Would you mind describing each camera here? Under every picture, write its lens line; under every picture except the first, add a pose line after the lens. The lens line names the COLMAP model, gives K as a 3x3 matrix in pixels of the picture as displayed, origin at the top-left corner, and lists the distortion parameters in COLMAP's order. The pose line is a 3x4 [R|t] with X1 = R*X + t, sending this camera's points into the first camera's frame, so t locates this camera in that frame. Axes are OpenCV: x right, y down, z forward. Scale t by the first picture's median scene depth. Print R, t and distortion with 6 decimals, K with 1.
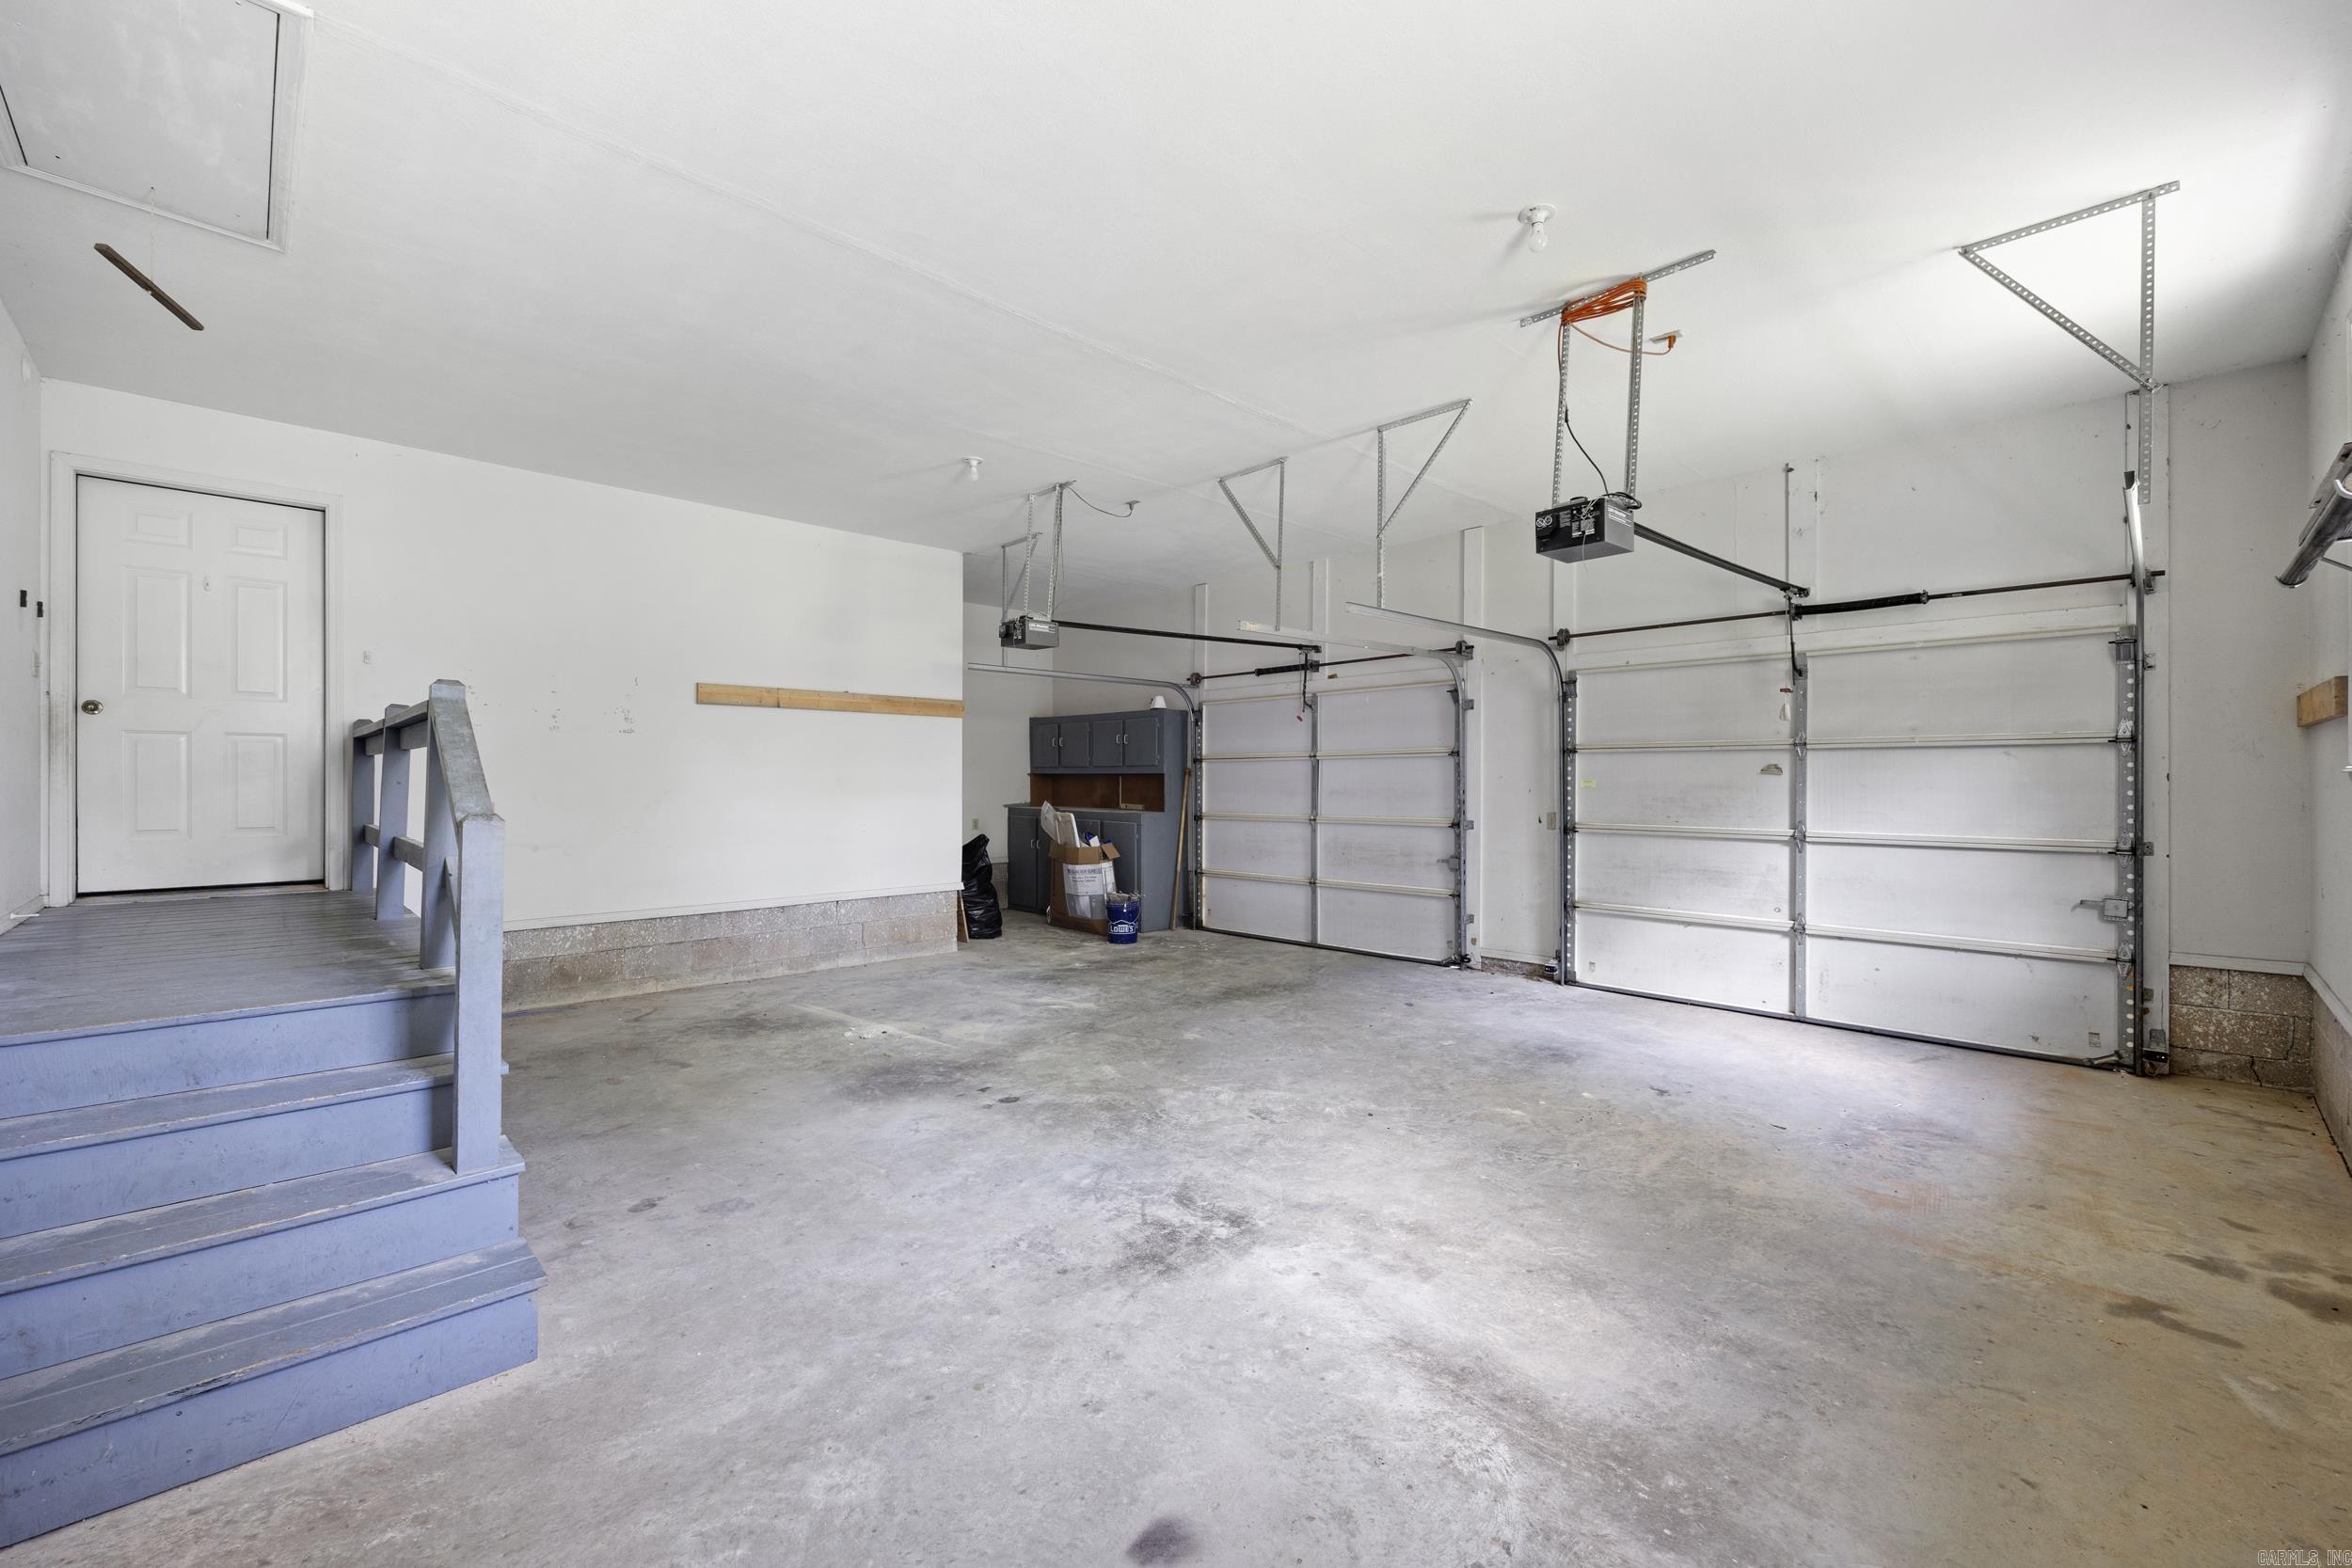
lens RADIAL K [[946.1, 0, 1173.9], [0, 946.1, 784.3], [0, 0, 1]] dist [0.002799, -0.000635]
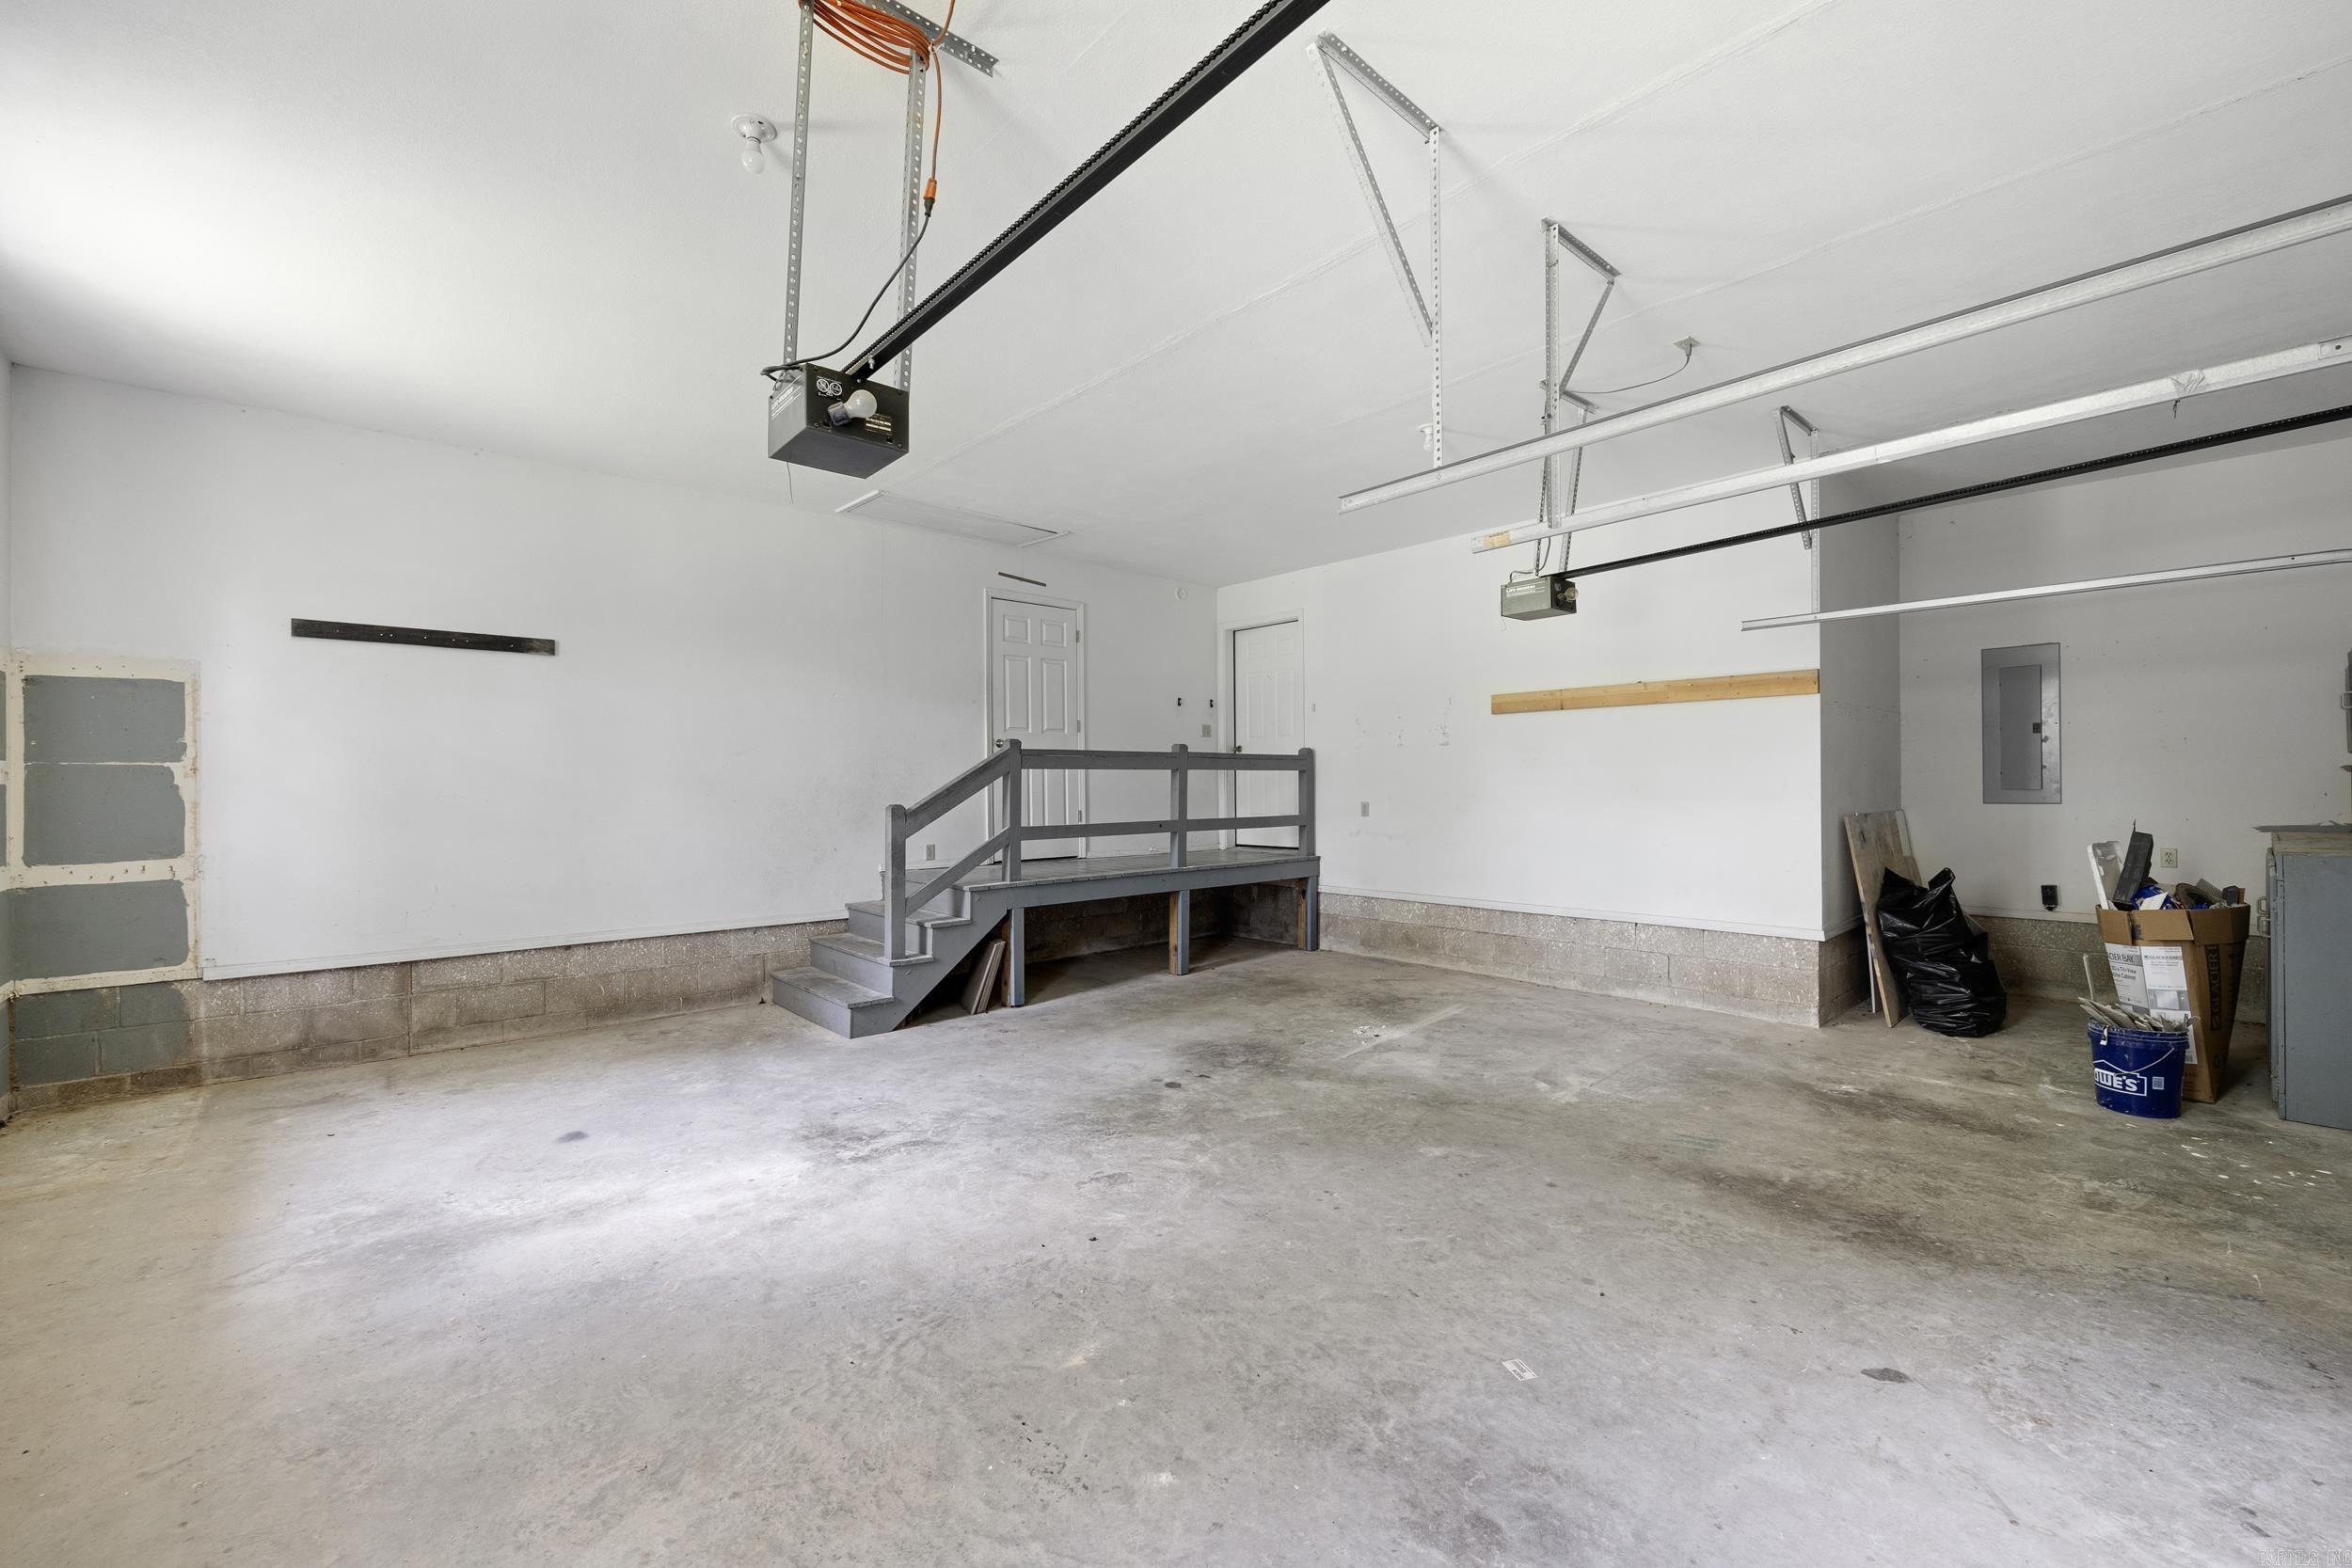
lens RADIAL K [[946.1, 0, 1175.6], [0, 946.1, 784.3], [0, 0, 1]] dist [0.002799, -0.000635]
pose [[-0.028305, -0.001285, -0.999599, 0.893462], [0.005605, 0.999983, -0.001444, -0.009040], [0.999584, -0.005643, -0.028297, 1.017125]]
